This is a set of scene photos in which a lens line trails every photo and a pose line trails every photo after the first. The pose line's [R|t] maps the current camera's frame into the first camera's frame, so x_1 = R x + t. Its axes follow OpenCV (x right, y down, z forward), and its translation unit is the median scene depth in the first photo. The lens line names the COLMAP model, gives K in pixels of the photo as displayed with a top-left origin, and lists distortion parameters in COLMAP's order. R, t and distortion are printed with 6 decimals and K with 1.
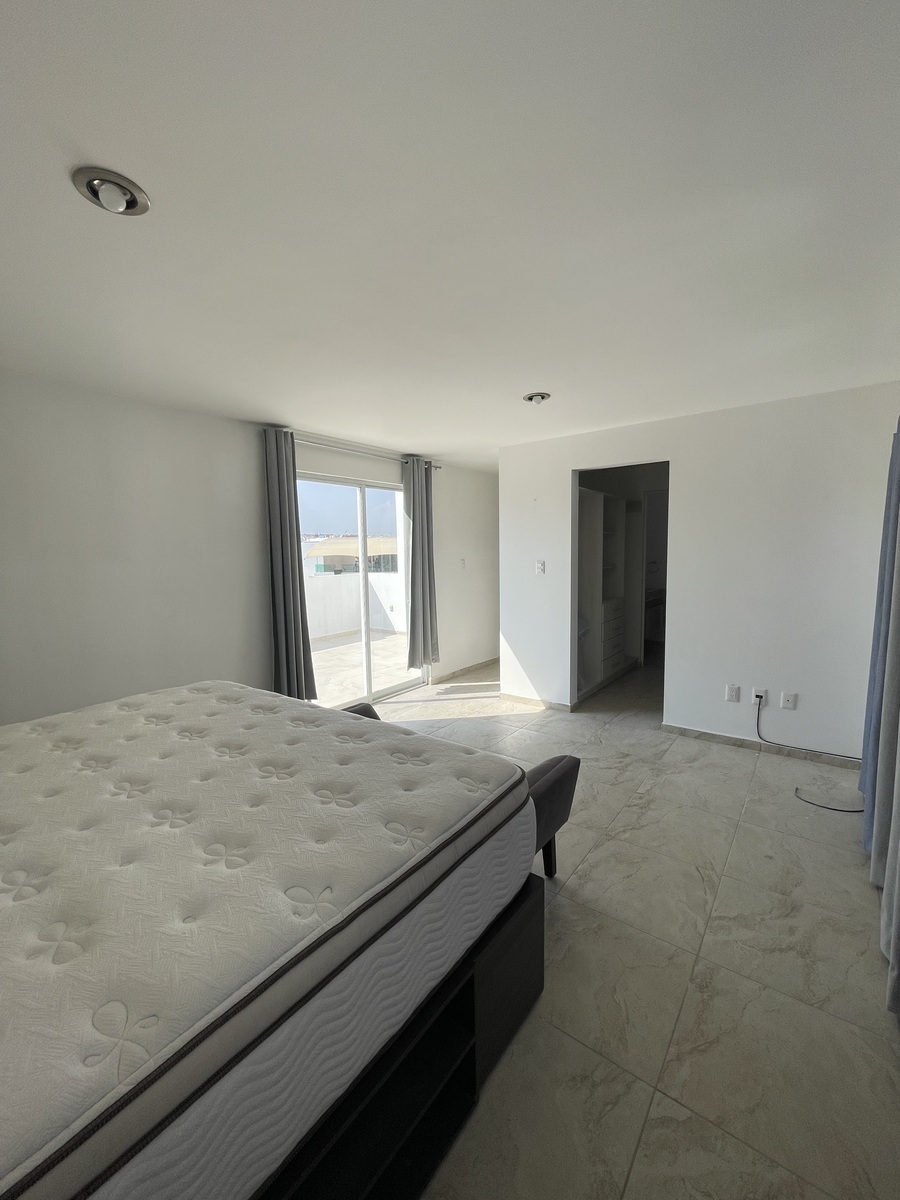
lens RADIAL K [[484.3, 0, 450.0], [0, 484.3, 600.0], [0, 0, 1]] dist [-0.002217, 0.000497]
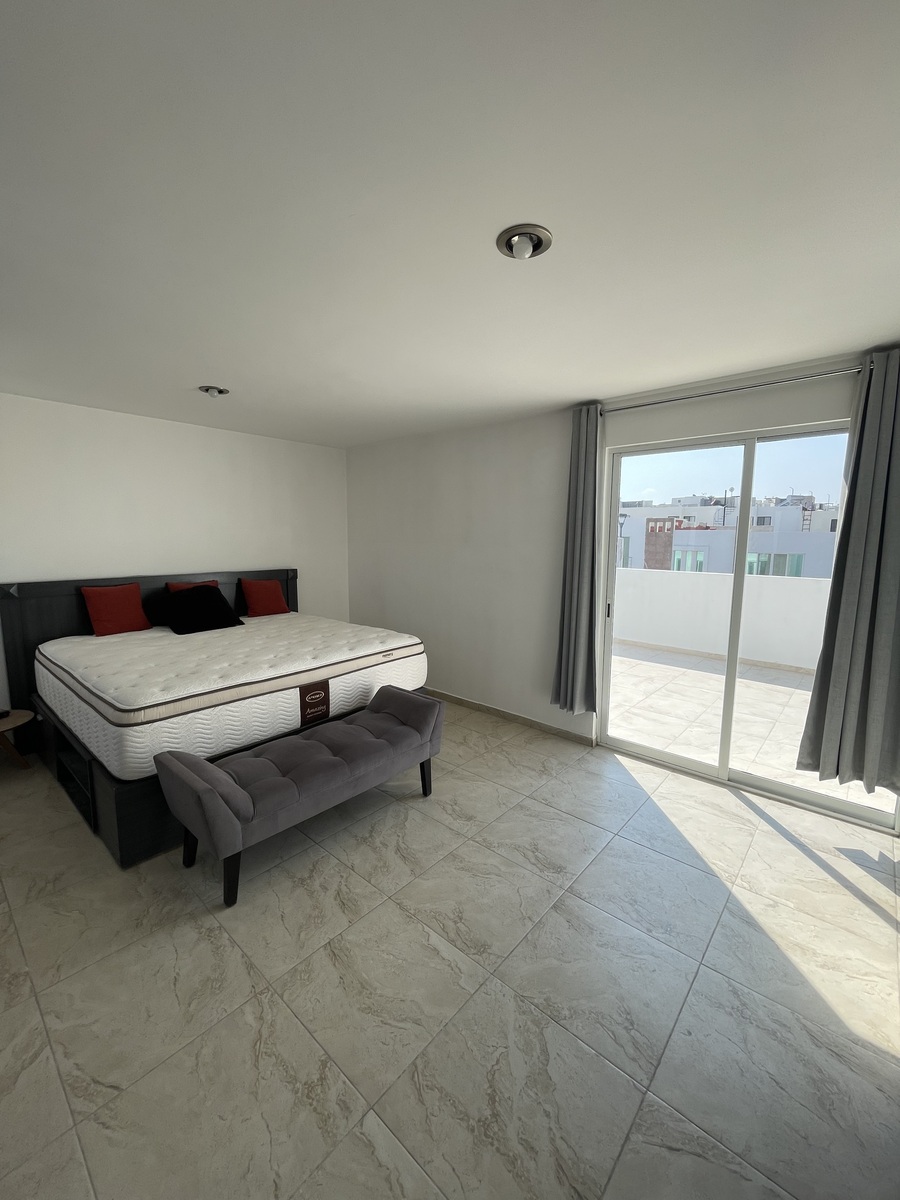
lens RADIAL K [[484.3, 0, 450.0], [0, 484.3, 600.0], [0, 0, 1]] dist [-0.002217, 0.000497]
pose [[-0.068432, 0.148712, -0.986510, 0.798747], [-0.102720, 0.982522, 0.155237, -0.152286], [0.992354, 0.111957, -0.051961, 1.110364]]
